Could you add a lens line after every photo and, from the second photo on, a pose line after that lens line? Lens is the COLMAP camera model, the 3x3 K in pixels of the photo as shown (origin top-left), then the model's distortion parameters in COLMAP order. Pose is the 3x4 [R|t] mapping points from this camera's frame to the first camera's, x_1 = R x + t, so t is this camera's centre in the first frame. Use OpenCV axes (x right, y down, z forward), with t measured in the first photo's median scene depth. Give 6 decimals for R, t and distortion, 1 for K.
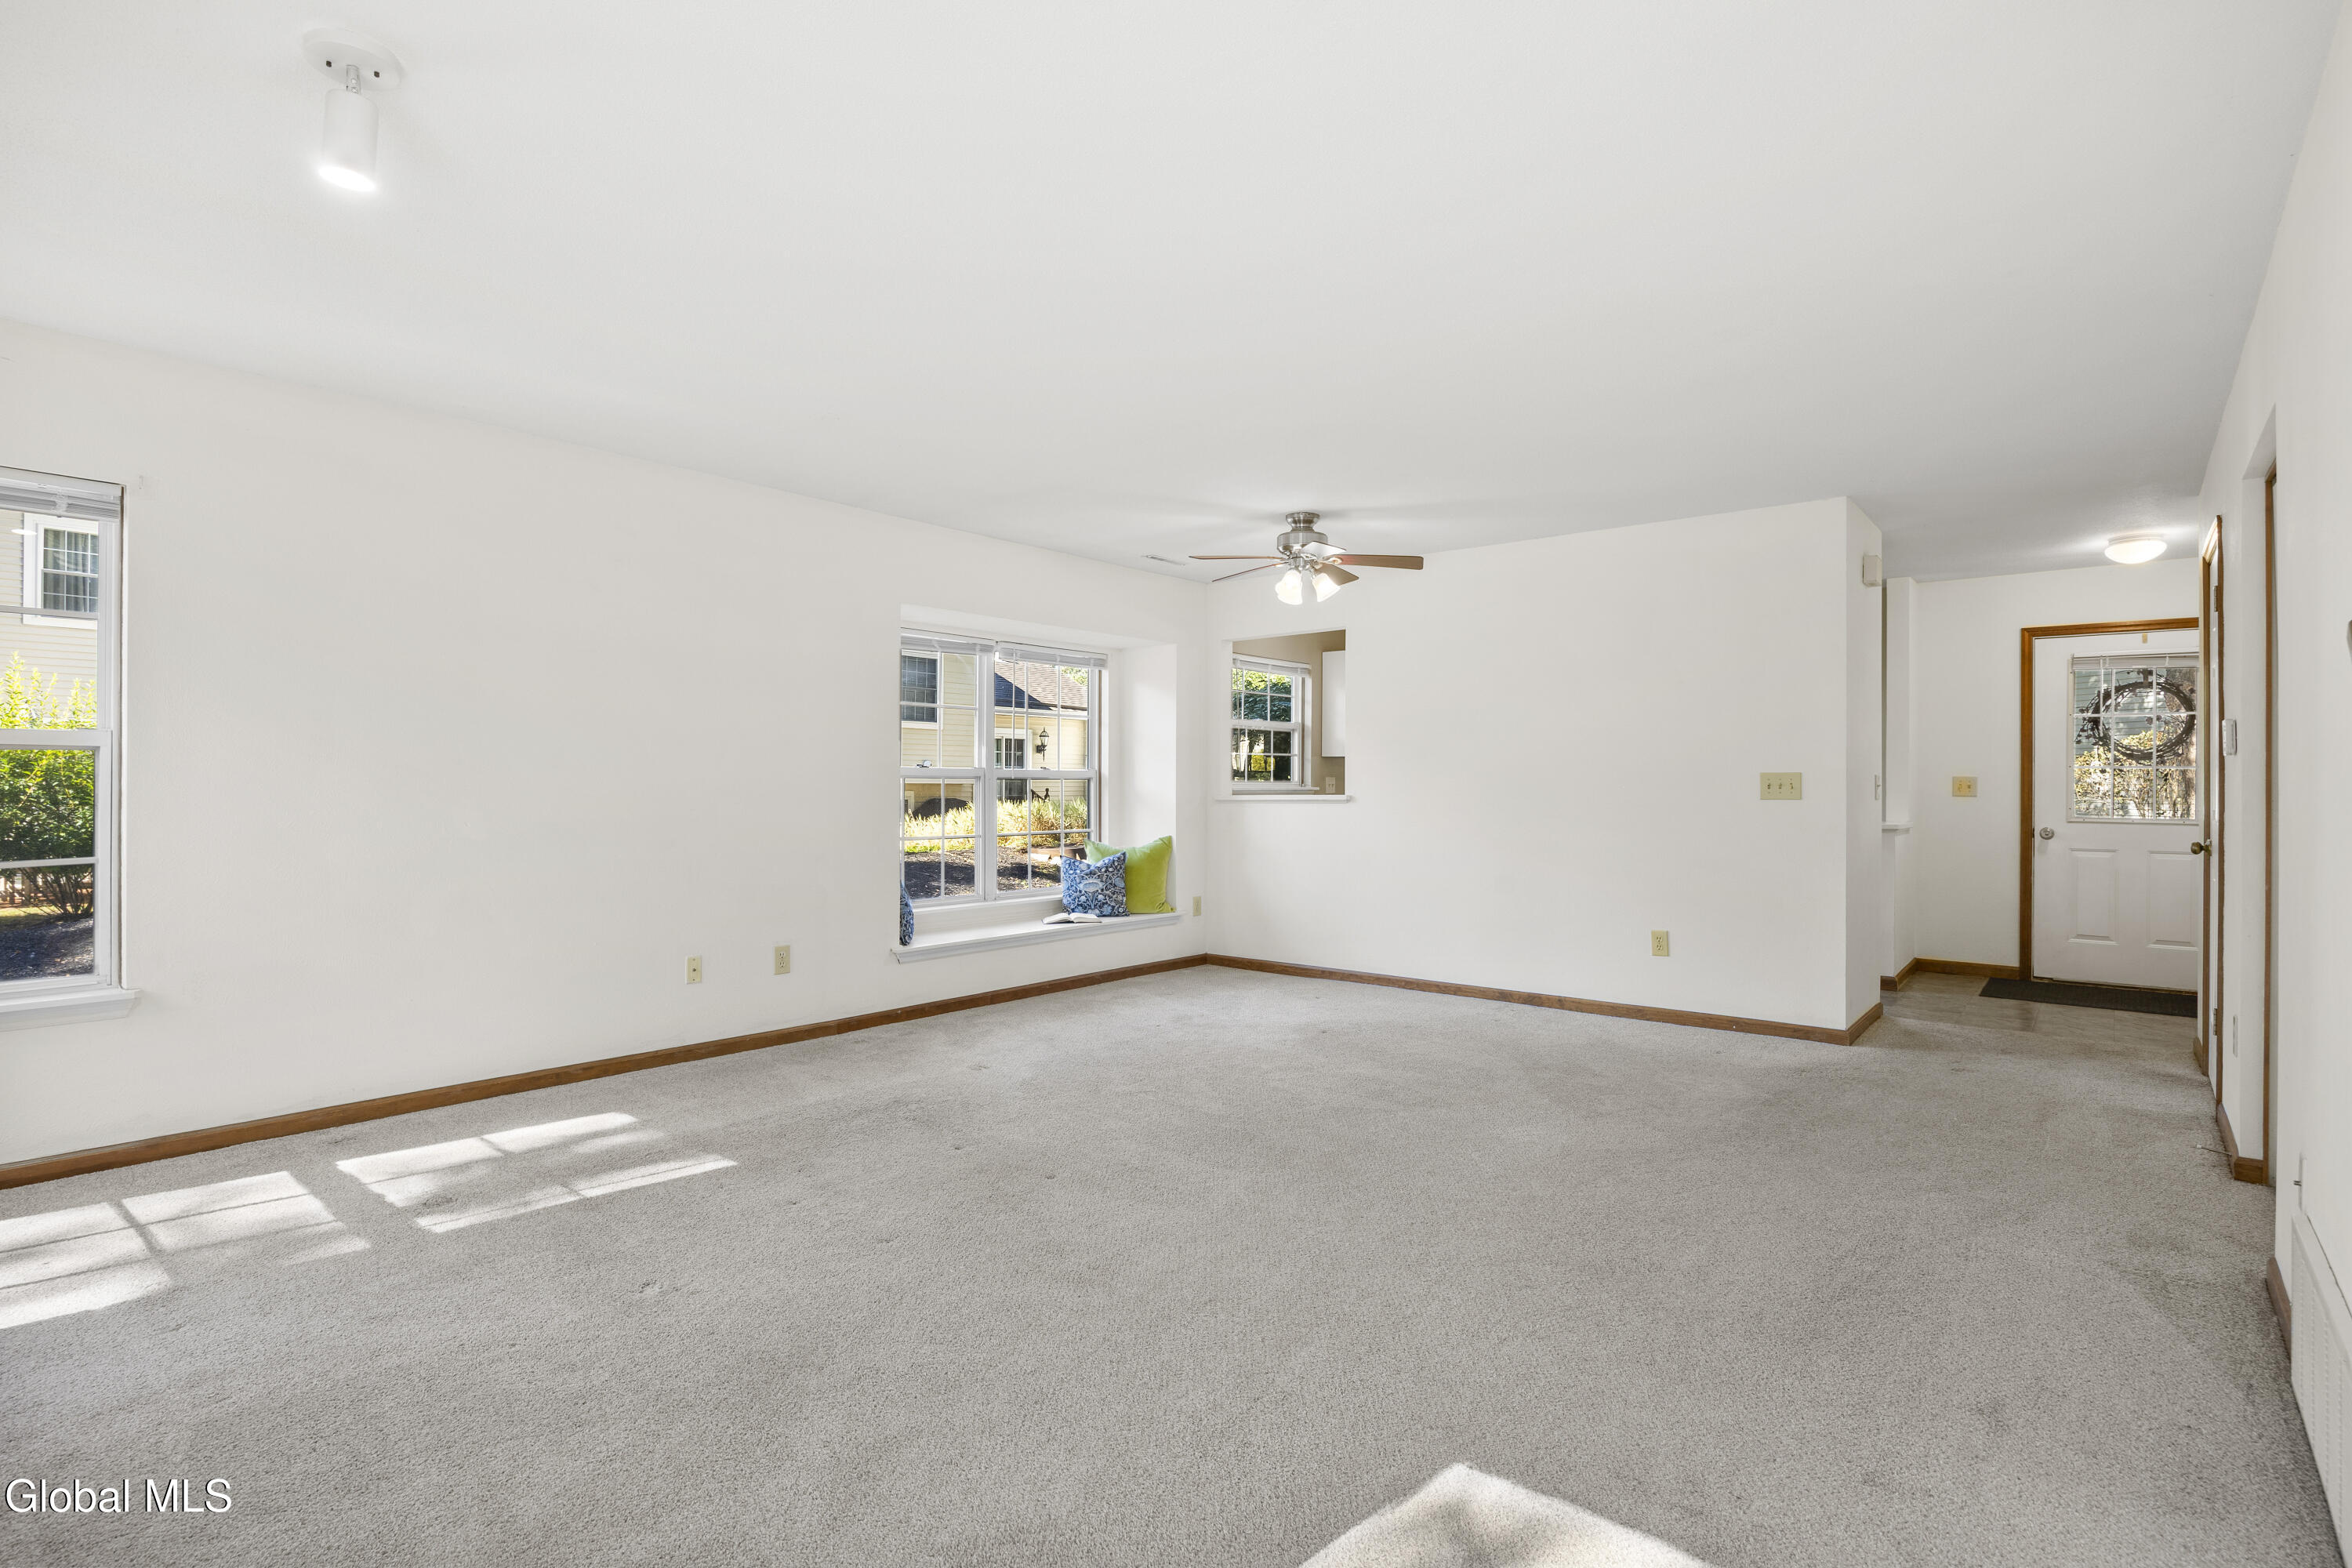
lens RADIAL K [[1152.2, 0, 1166.2], [0, 1152.2, 783.3], [0, 0, 1]] dist [-0.004817, -0.000556]
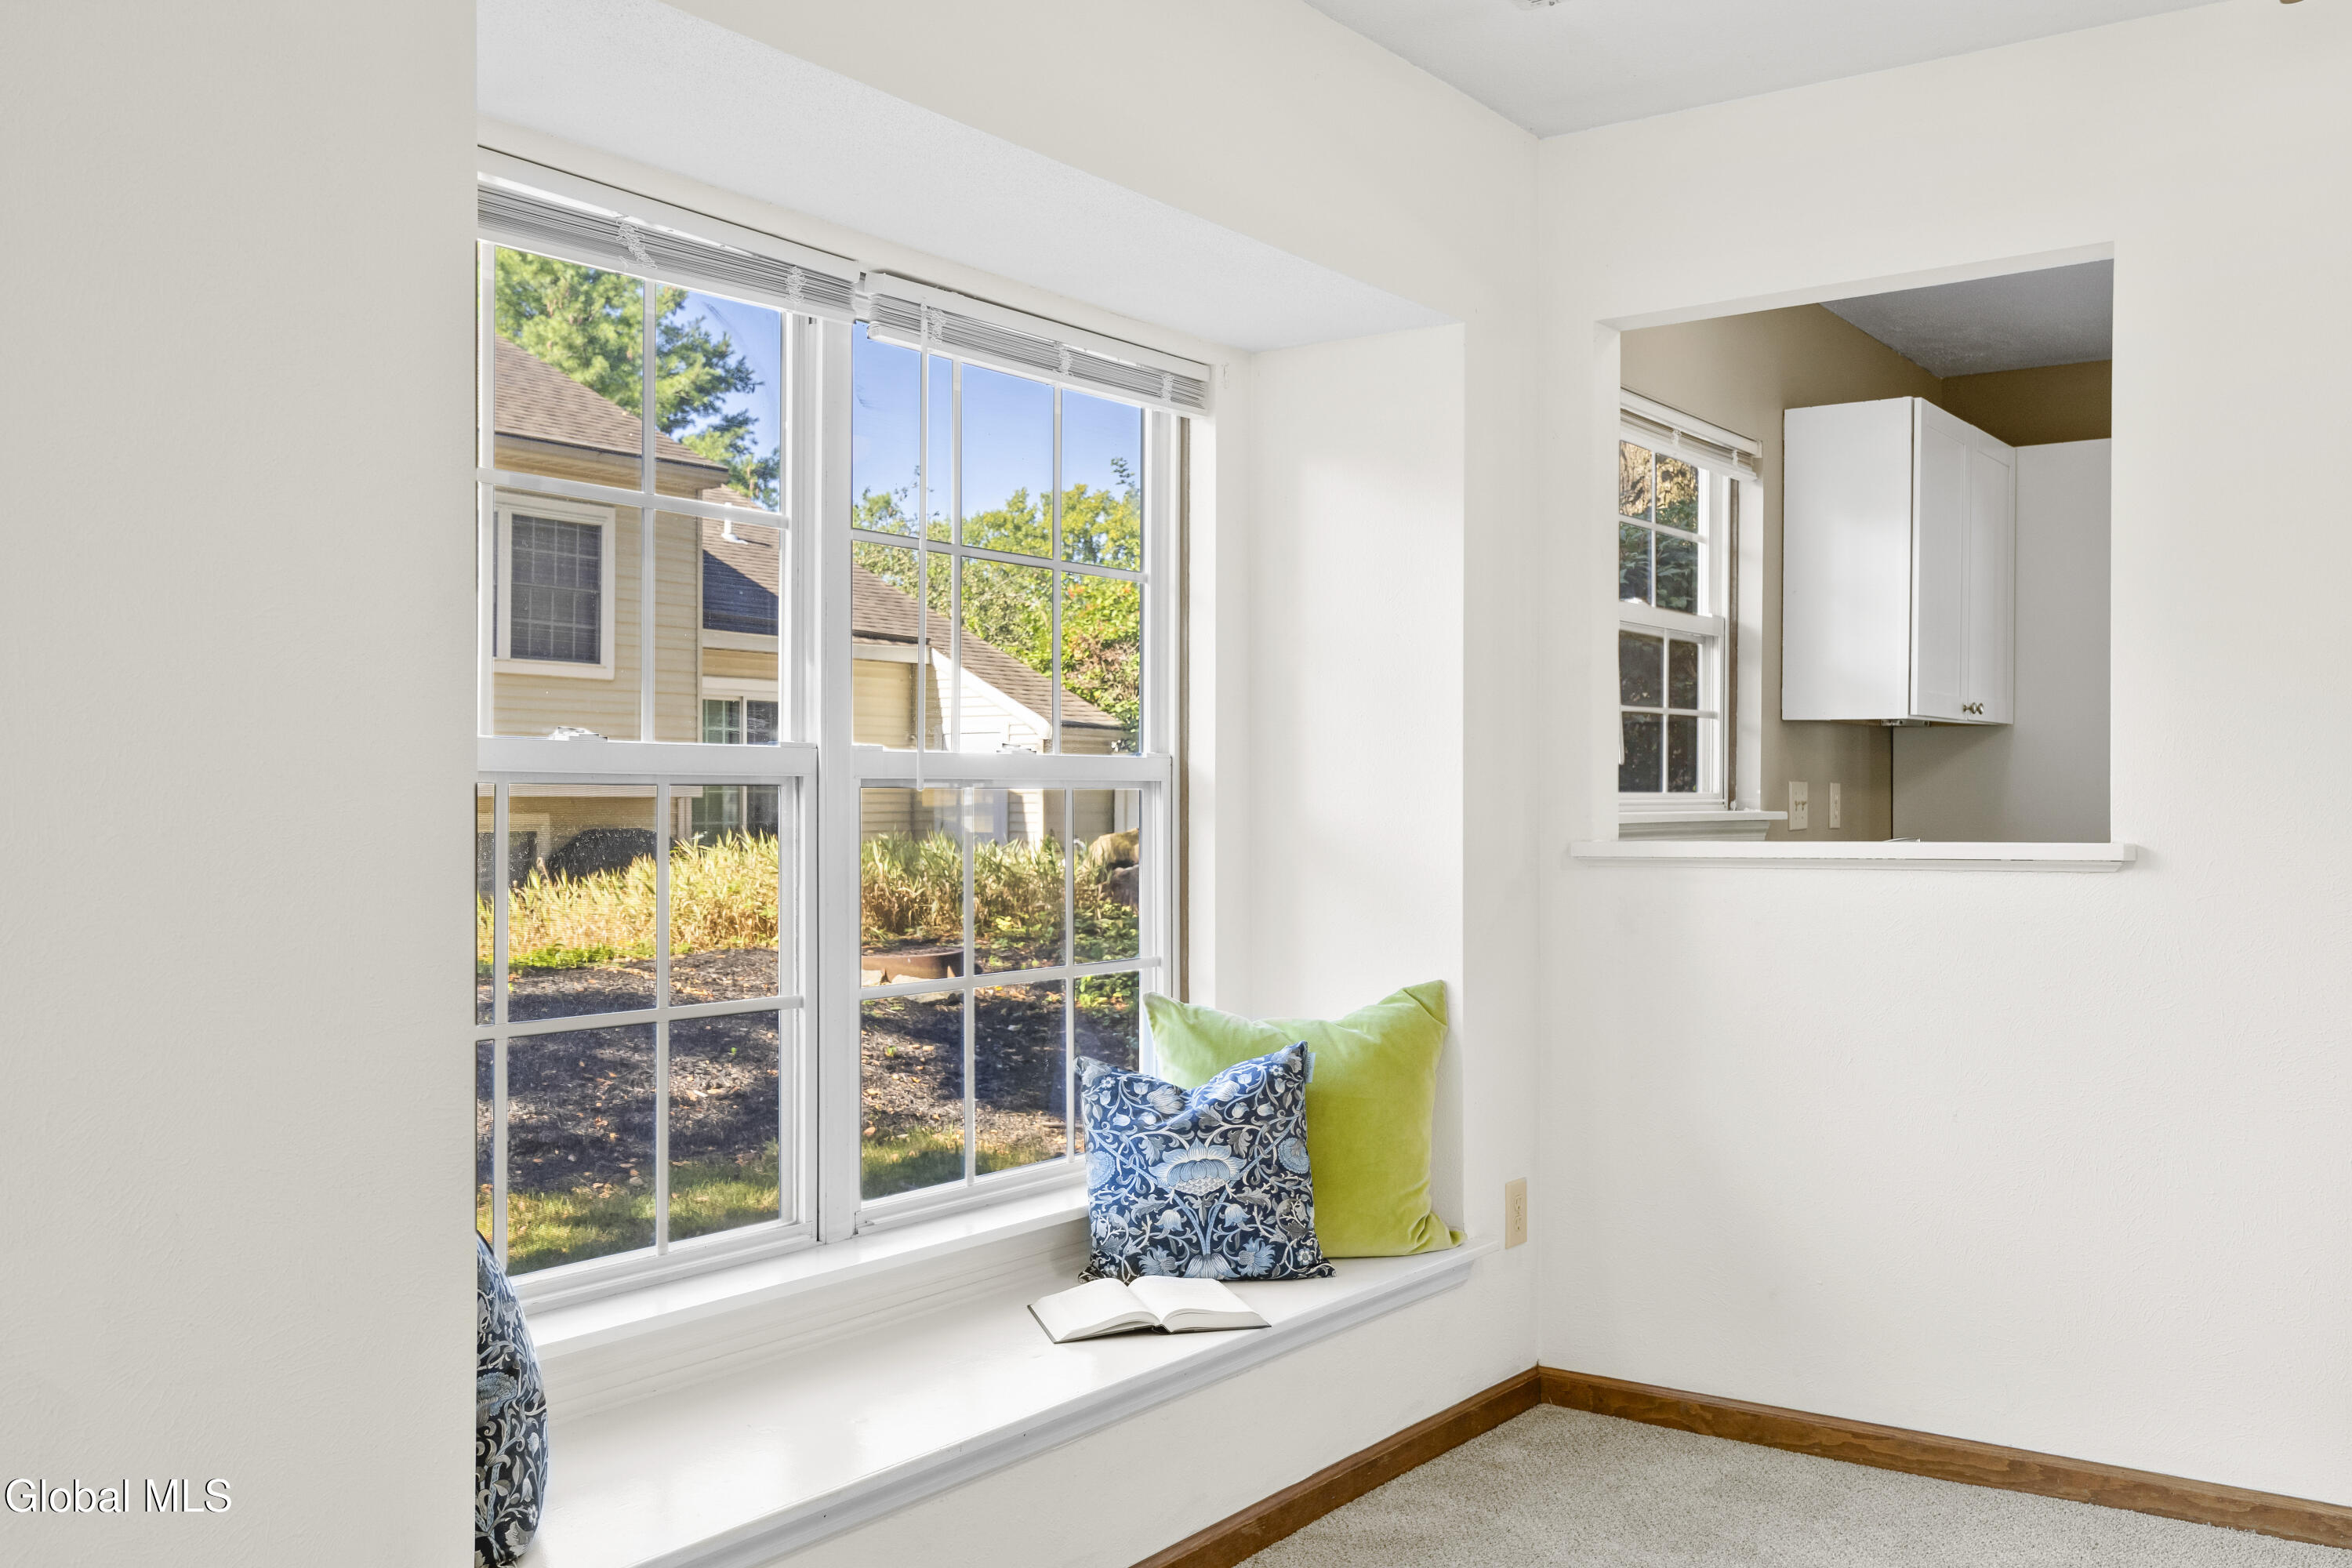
lens RADIAL K [[2064.2, 0, 1175.2], [0, 2064.2, 795.9], [0, 0, 1]] dist [-0.007664, -0.002807]
pose [[0.996950, -0.000061, 0.078043, -0.104466], [-0.000032, 0.999999, 0.001192, -0.001862], [-0.078043, -0.001191, 0.996949, 0.484135]]
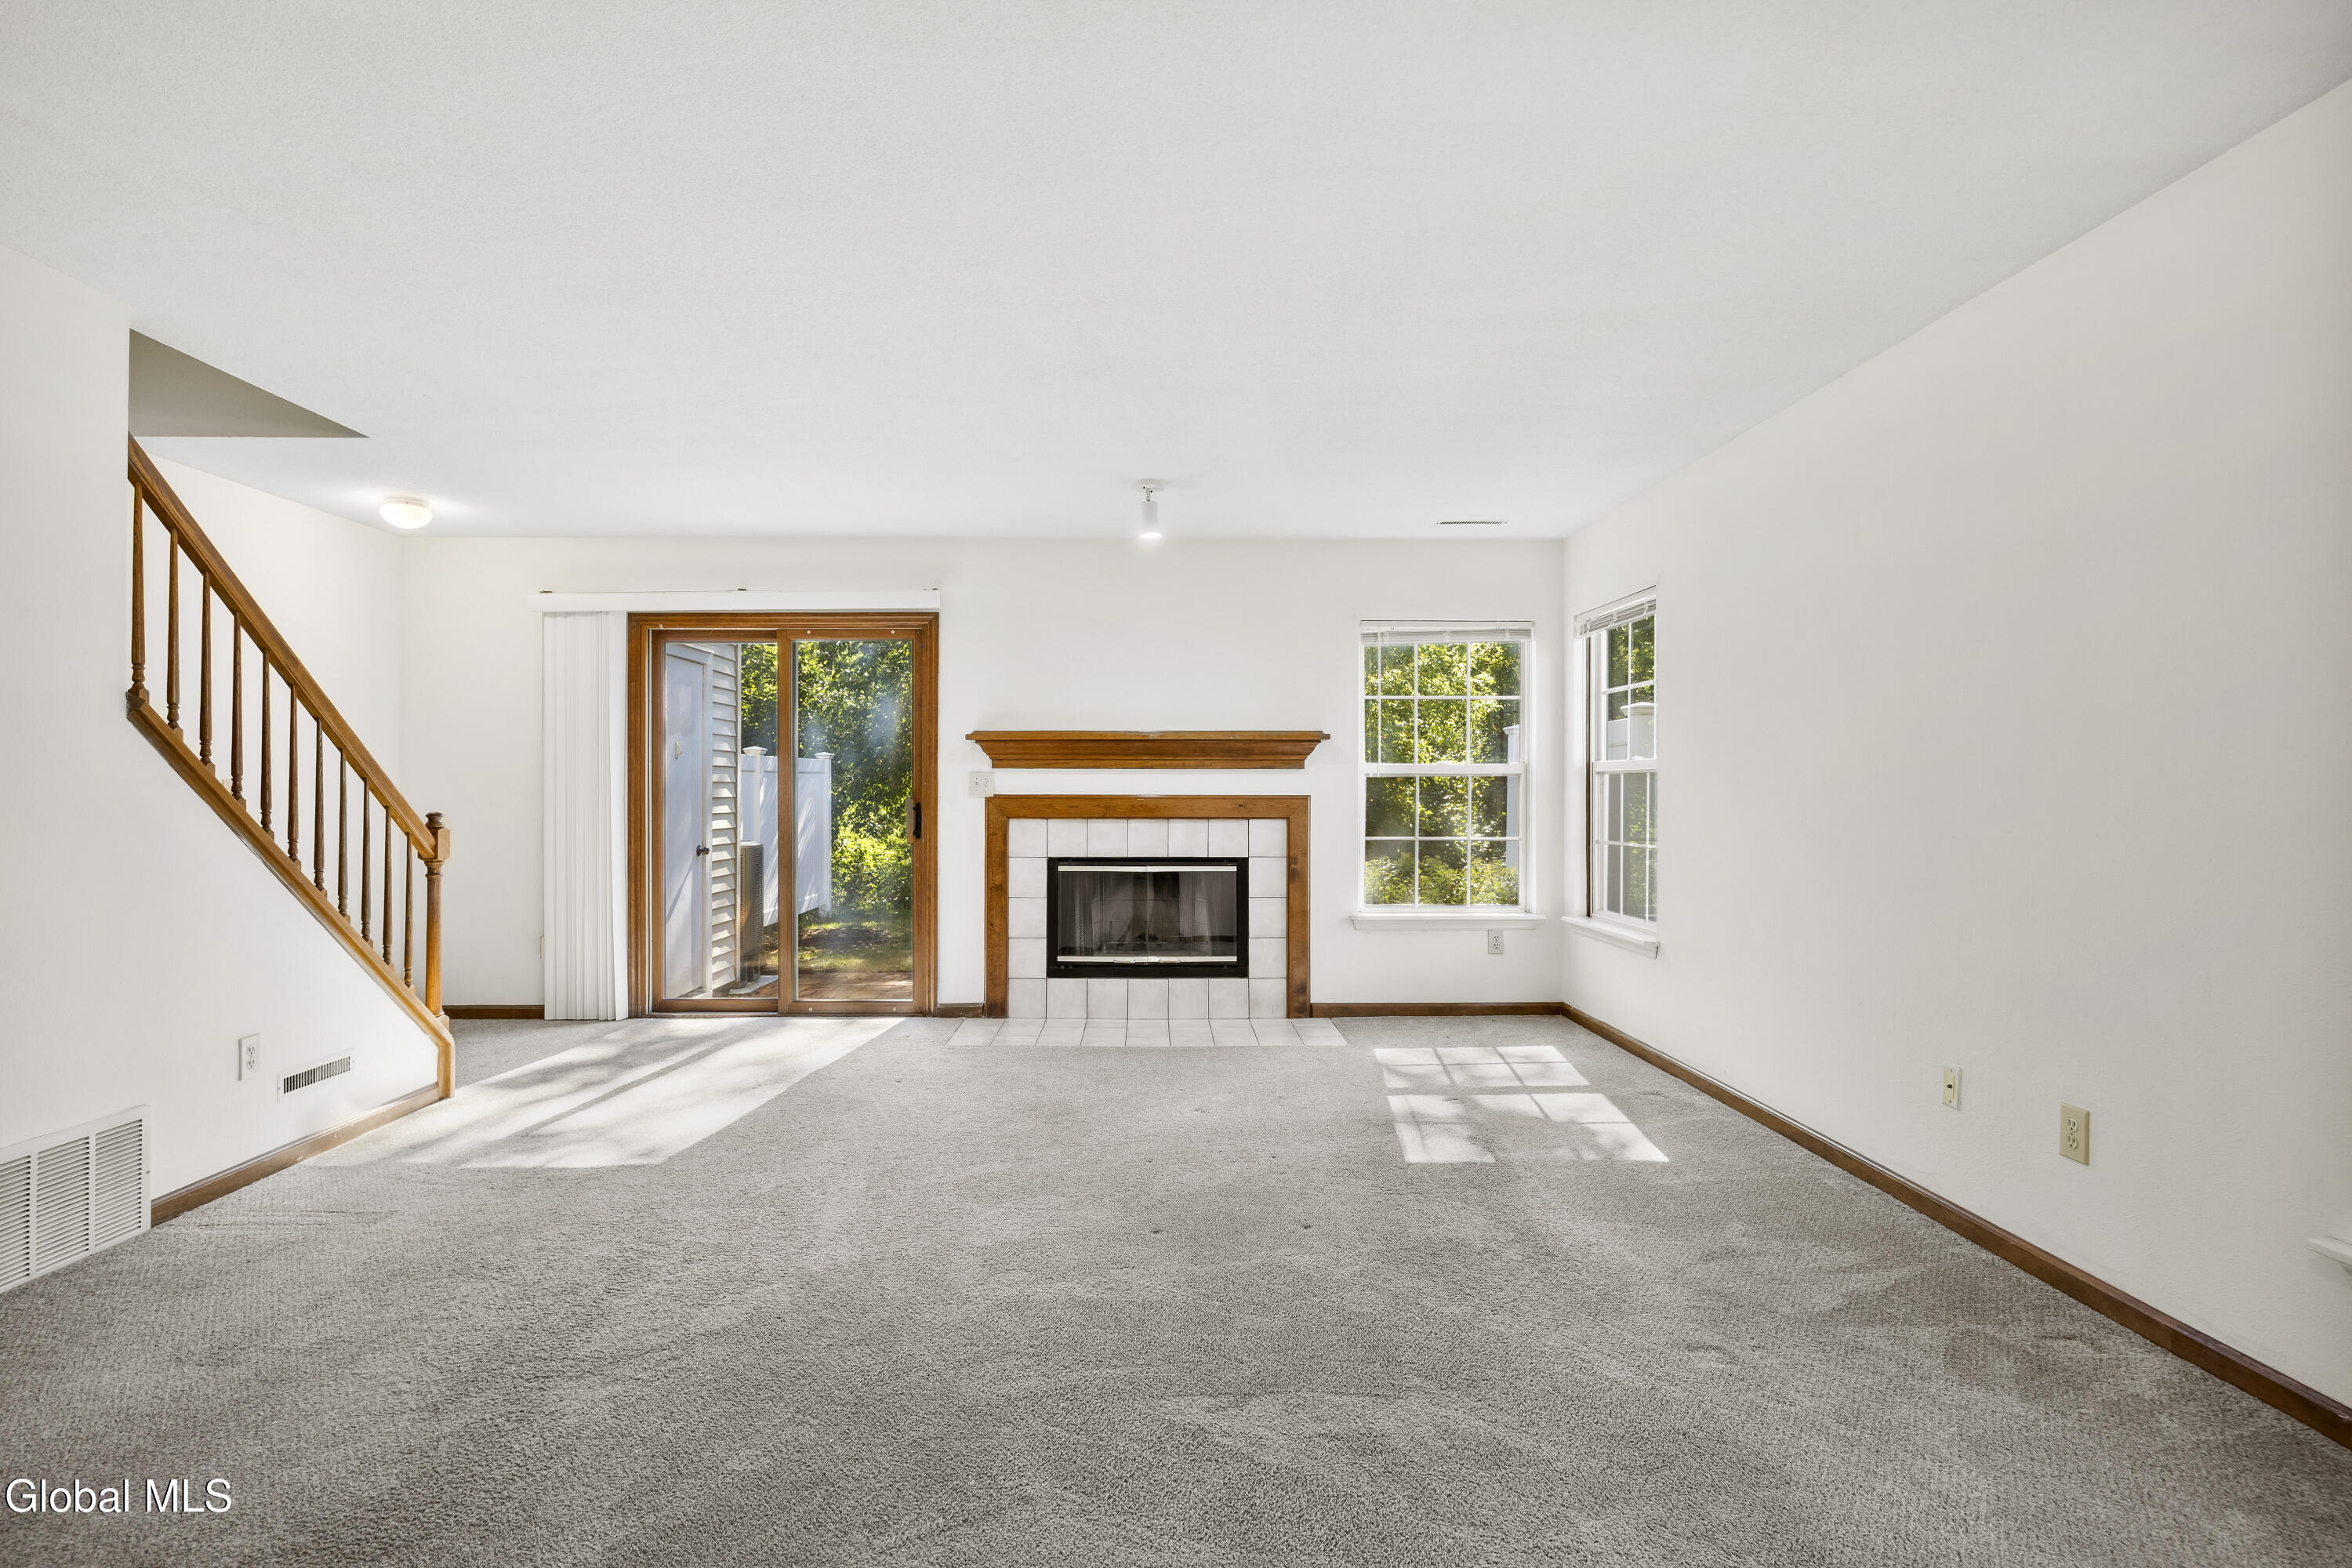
lens RADIAL K [[1152.2, 0, 1166.2], [0, 1152.2, 783.3], [0, 0, 1]] dist [-0.004817, -0.000556]
pose [[-0.758445, -0.006212, -0.651707, 0.224816], [-0.002356, 0.999974, -0.006789, -0.000811], [0.651732, -0.003614, -0.758440, 0.796219]]
